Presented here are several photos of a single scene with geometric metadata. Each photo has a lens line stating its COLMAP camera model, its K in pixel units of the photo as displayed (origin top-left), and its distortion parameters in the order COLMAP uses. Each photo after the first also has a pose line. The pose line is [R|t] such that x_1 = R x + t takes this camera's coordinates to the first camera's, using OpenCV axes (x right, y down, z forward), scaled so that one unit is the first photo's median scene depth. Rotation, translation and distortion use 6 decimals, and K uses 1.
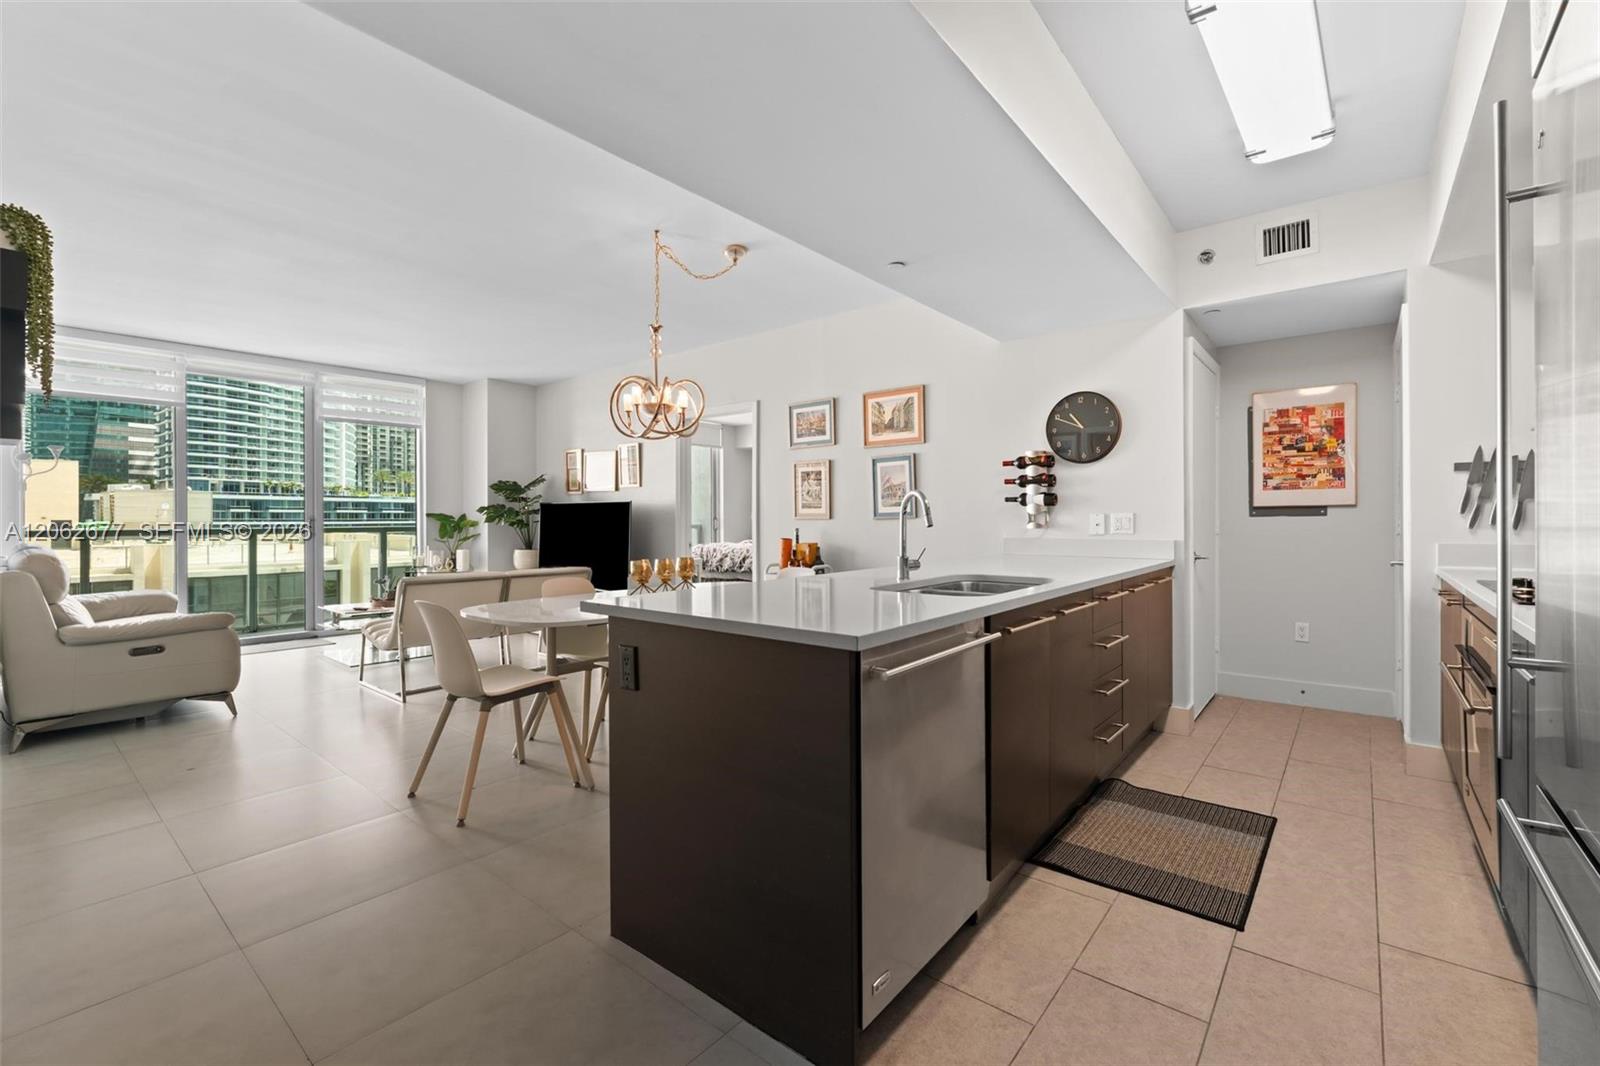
lens RADIAL K [[681.7, 0, 805.1], [0, 681.7, 518.7], [0, 0, 1]] dist [-0.003133, -0.000158]
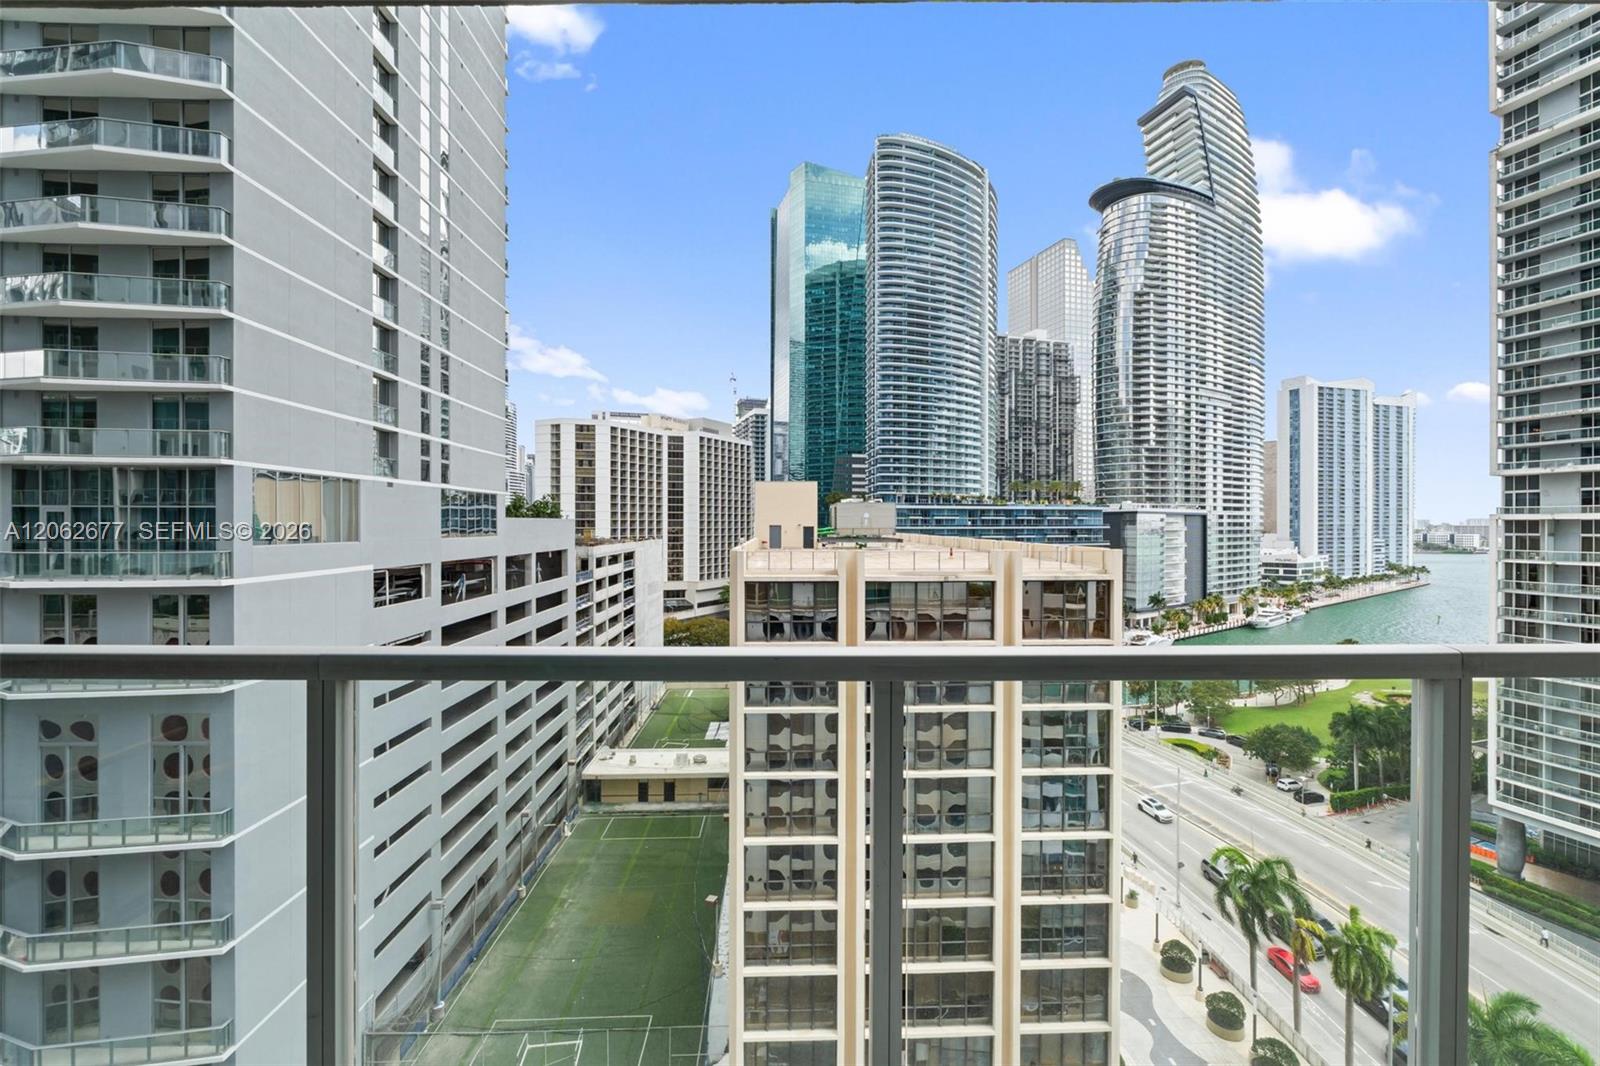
lens RADIAL K [[674.0, 0, 809.2], [0, 674.0, 528.2], [0, 0, 1]] dist [-0.003244, -0.000433]
pose [[0.659538, 0.006344, -0.751644, -1.002416], [-0.001305, 0.999973, 0.007294, -0.033269], [0.751670, -0.003829, 0.659529, 1.255839]]
